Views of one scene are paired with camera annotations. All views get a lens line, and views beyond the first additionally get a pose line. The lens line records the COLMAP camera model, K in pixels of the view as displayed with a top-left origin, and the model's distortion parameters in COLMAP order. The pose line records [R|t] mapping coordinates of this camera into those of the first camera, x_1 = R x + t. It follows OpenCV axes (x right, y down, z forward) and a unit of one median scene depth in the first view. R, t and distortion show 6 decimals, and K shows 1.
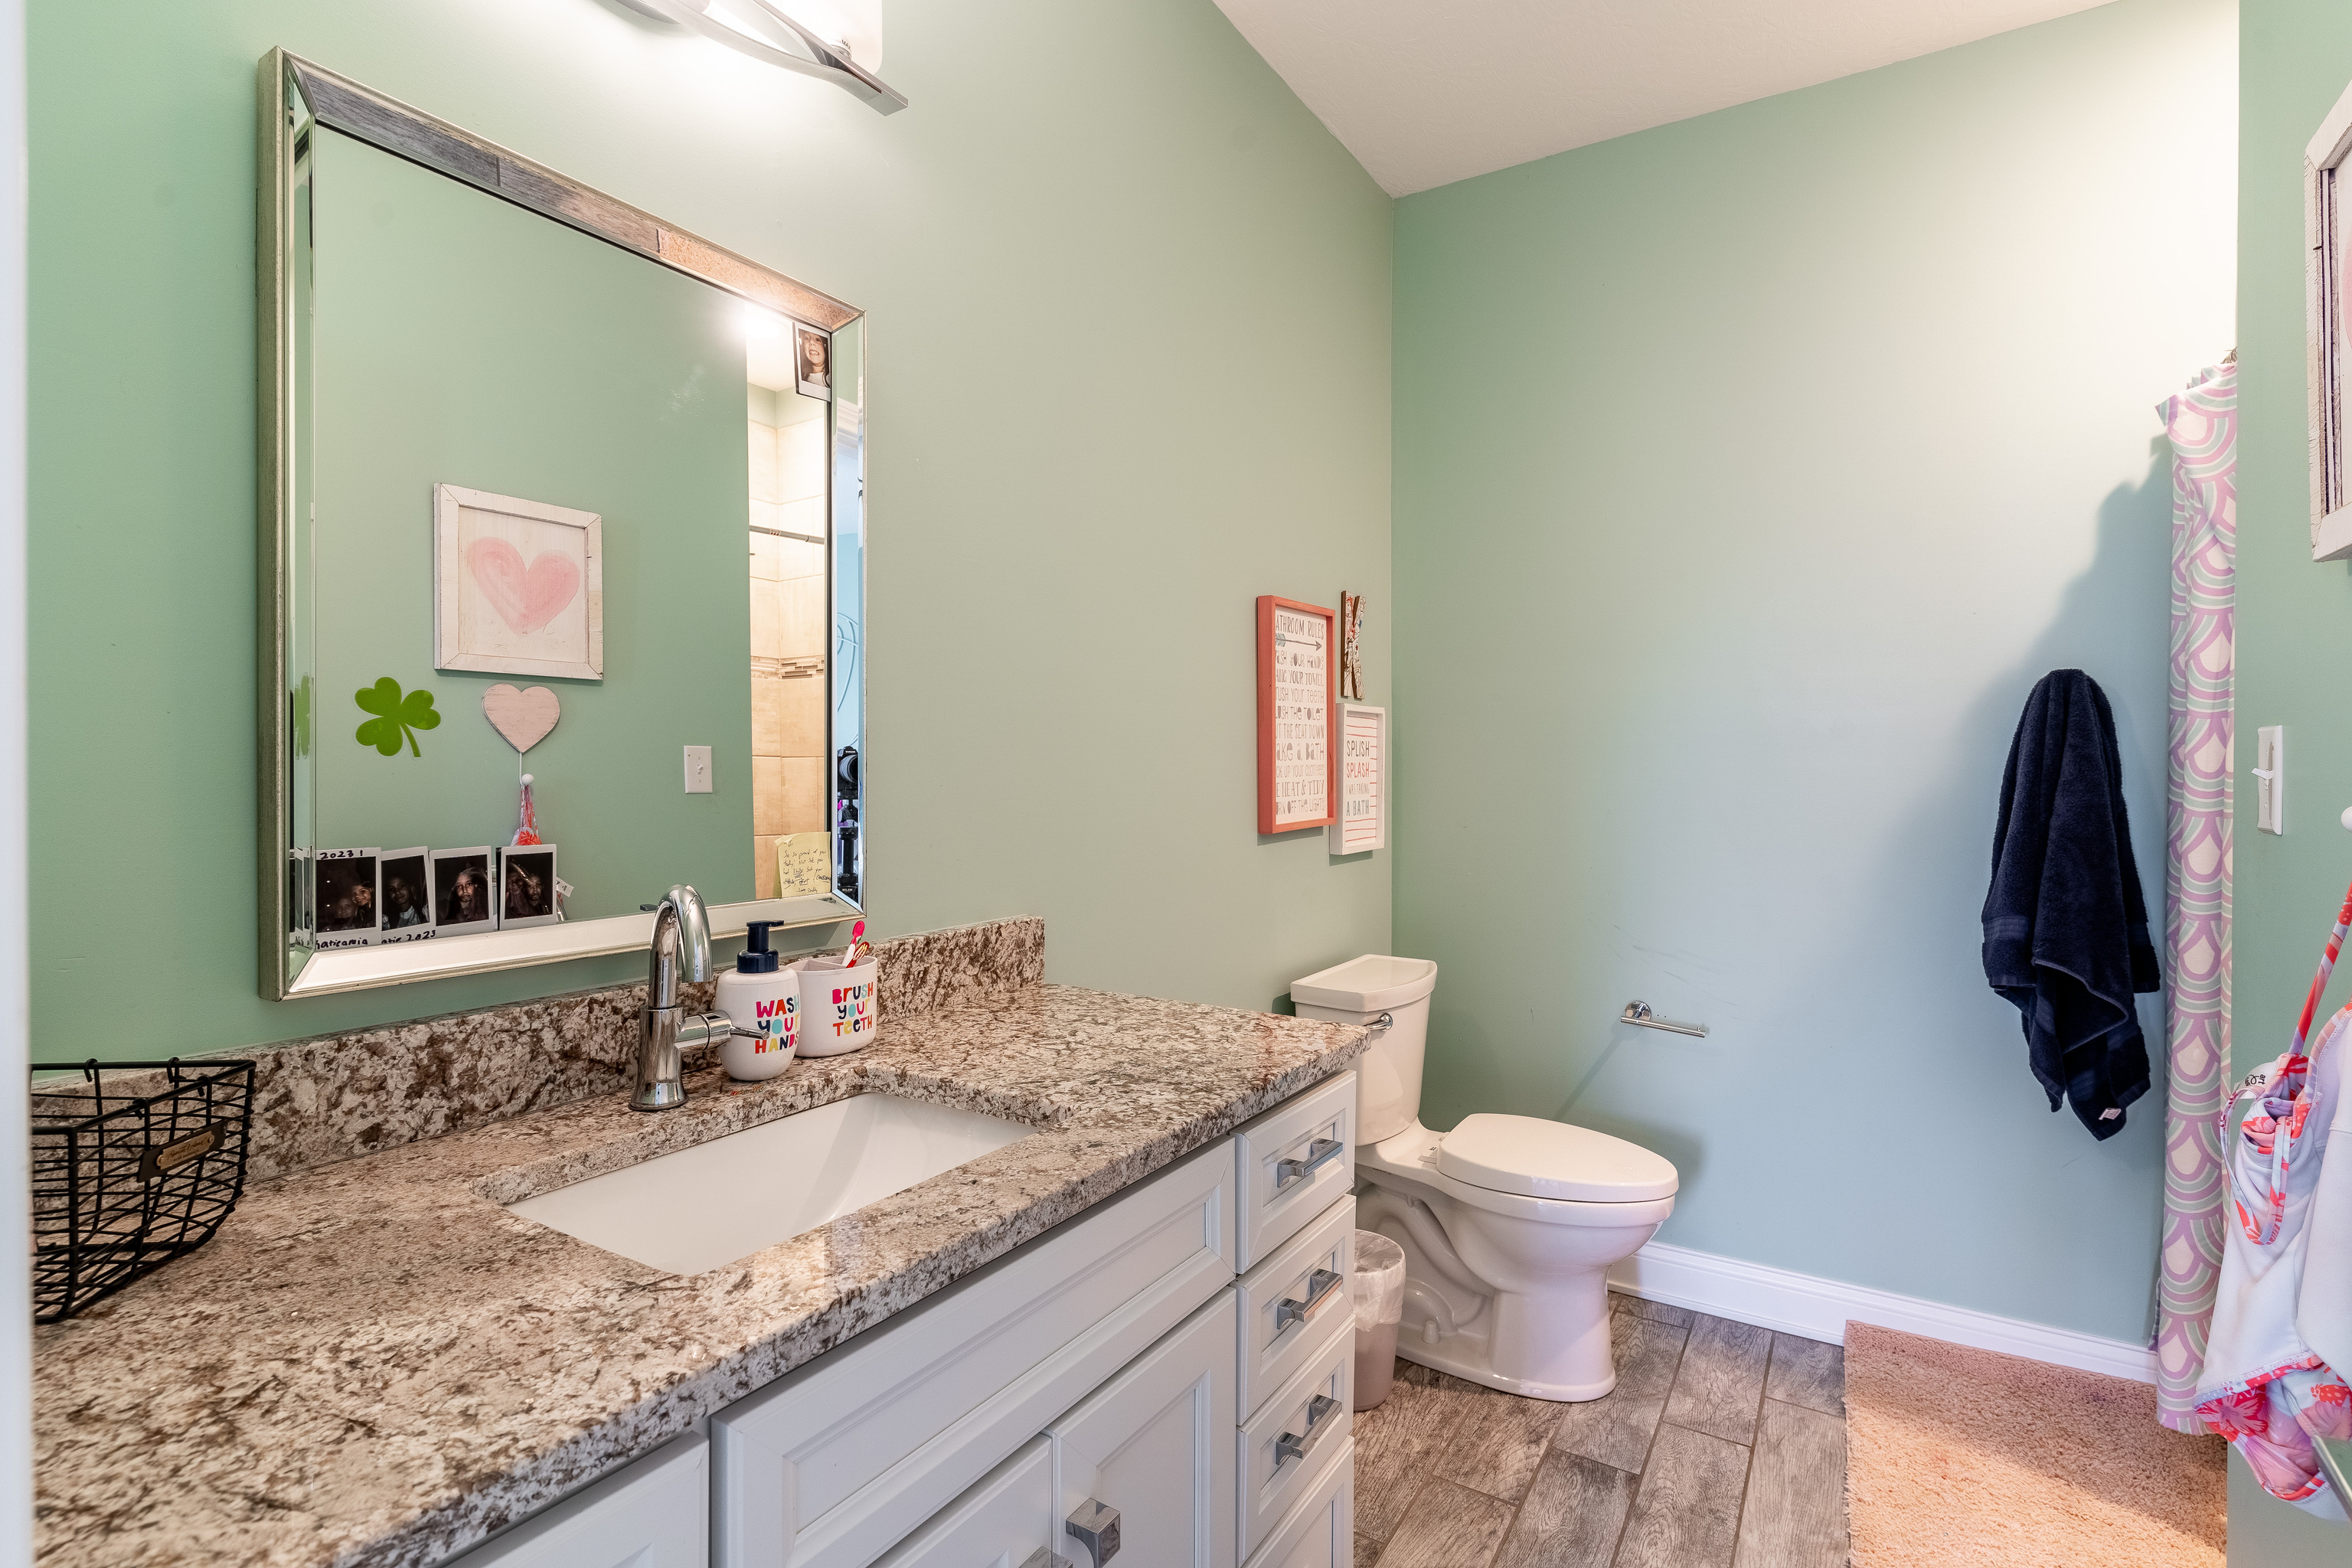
lens RADIAL K [[1118.9, 0, 1170.1], [0, 1118.9, 778.9], [0, 0, 1]] dist [0.002193, -0.000793]
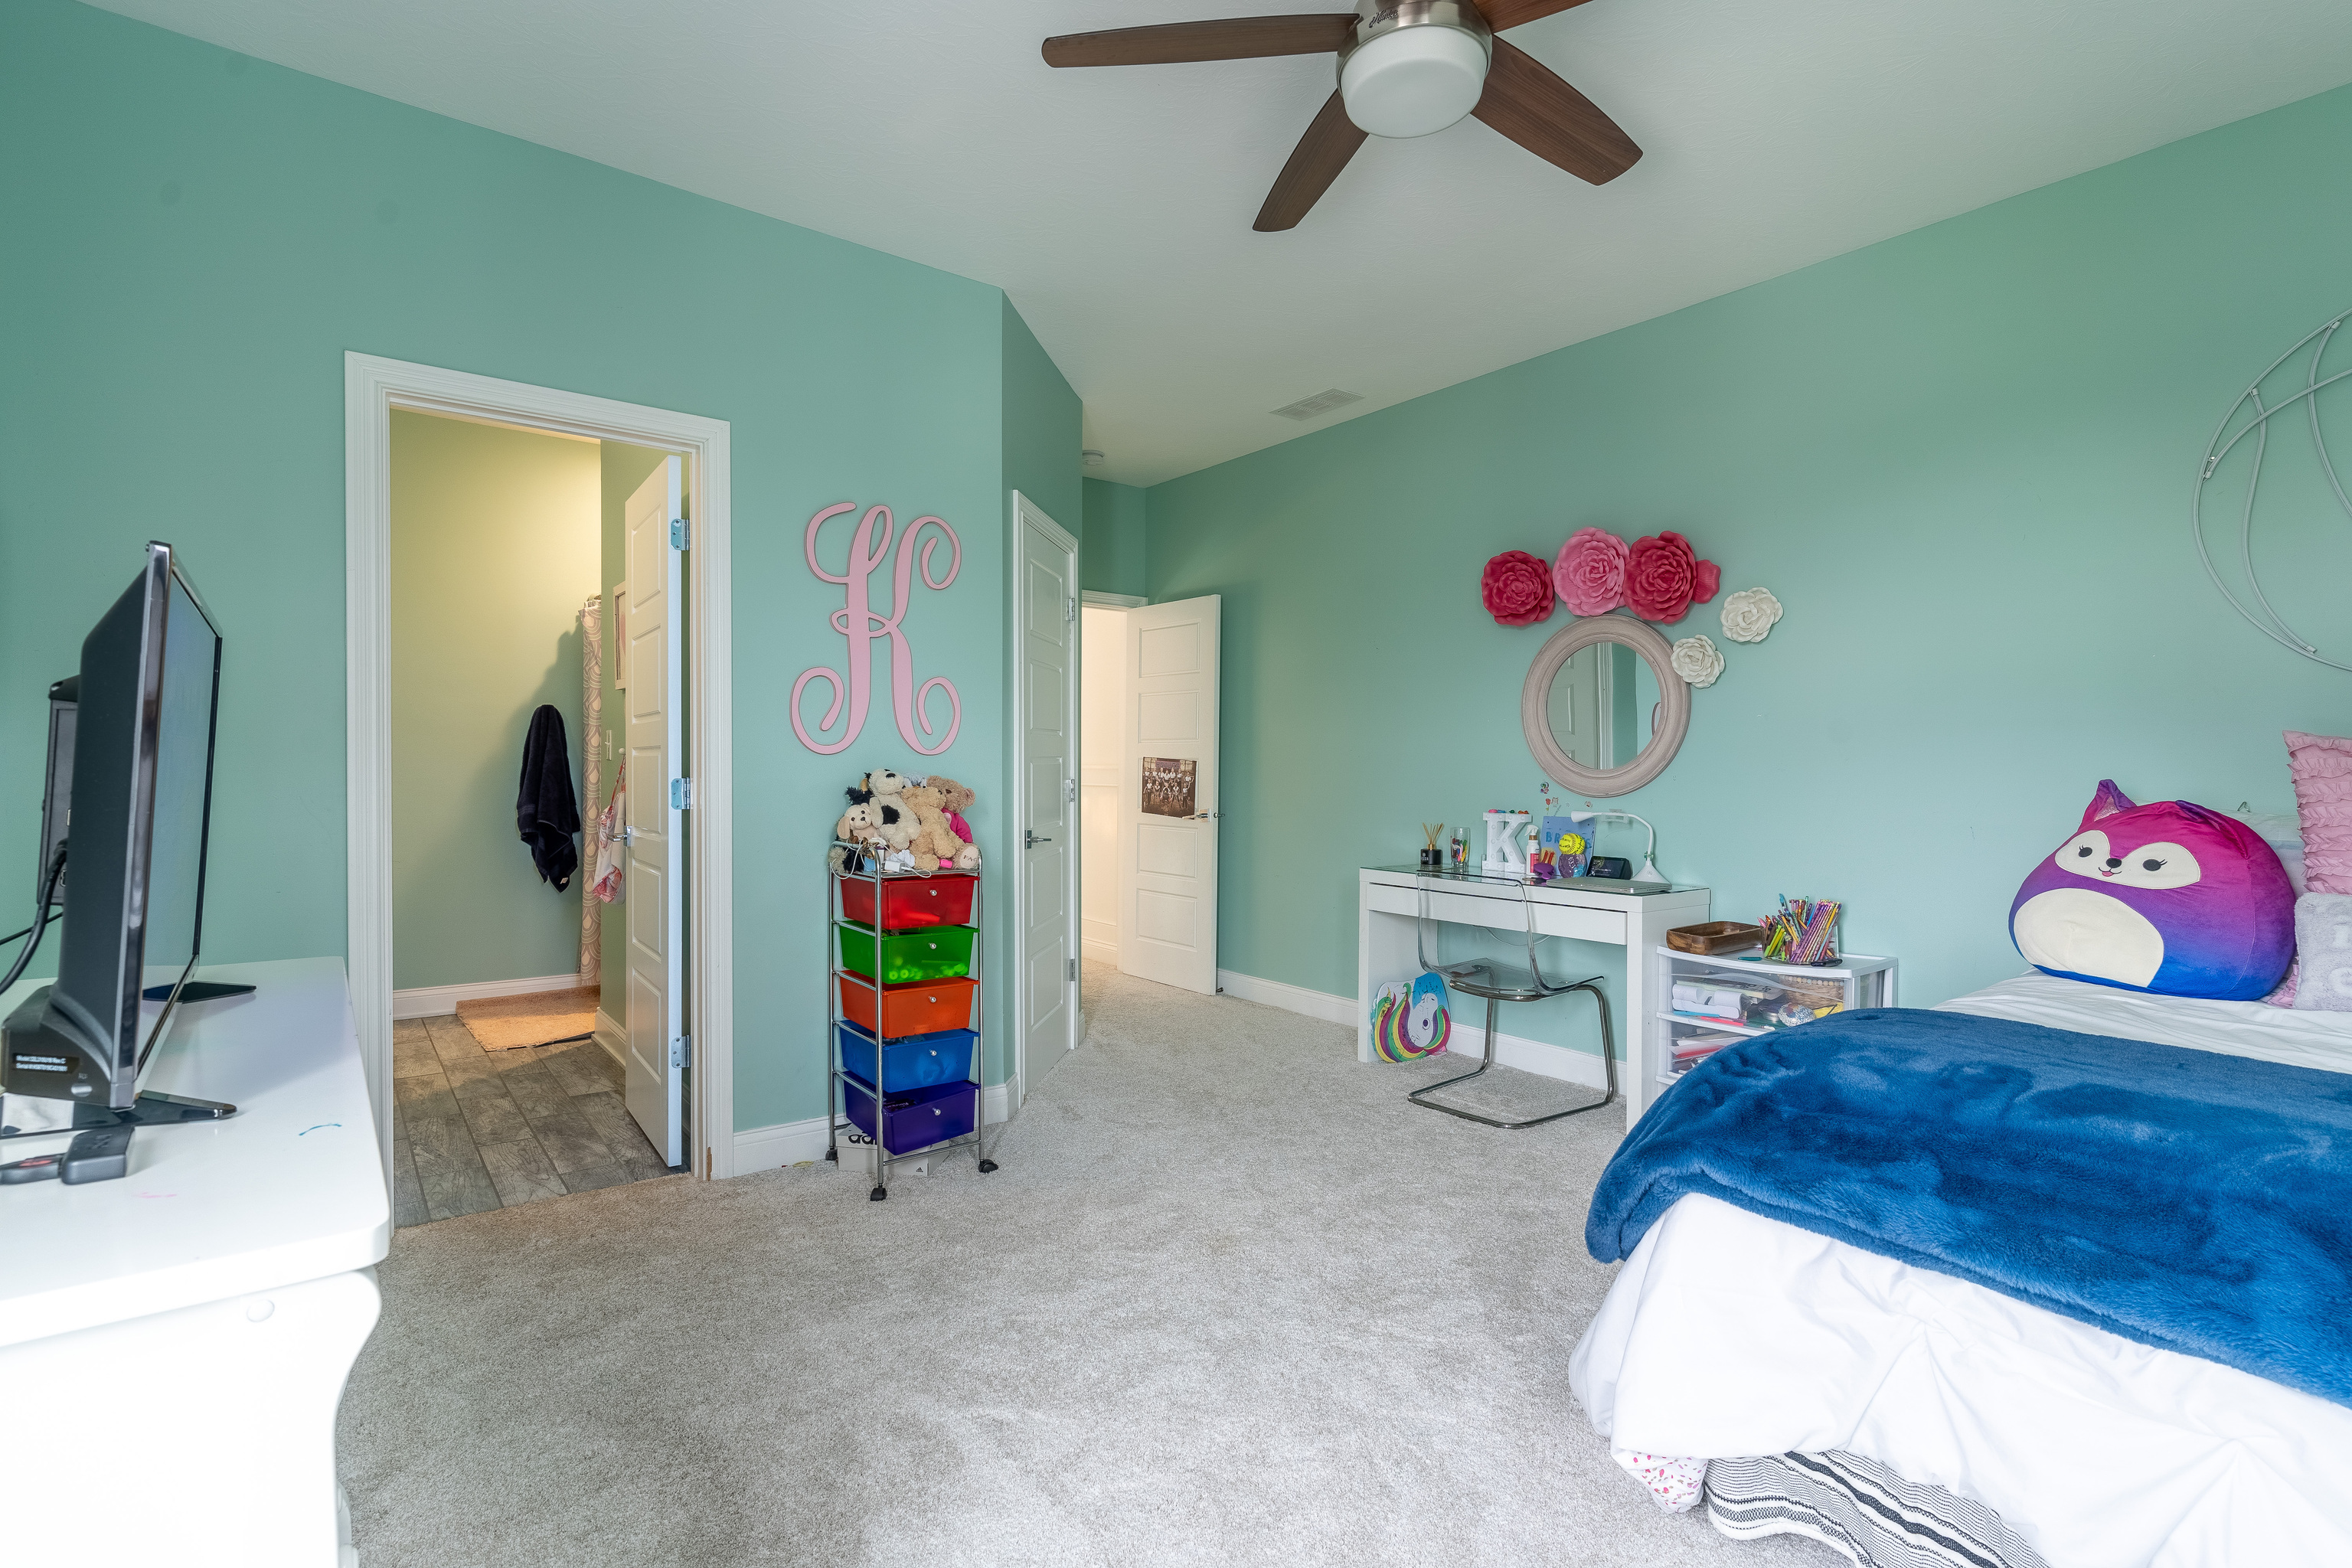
lens RADIAL K [[1118.9, 0, 1171.1], [0, 1118.9, 773.3], [0, 0, 1]] dist [0.002193, -0.000793]
pose [[0.343906, -0.004800, 0.938992, -1.070160], [0.004468, 0.999984, 0.003476, 0.052149], [-0.938993, 0.003000, 0.343922, -1.166564]]
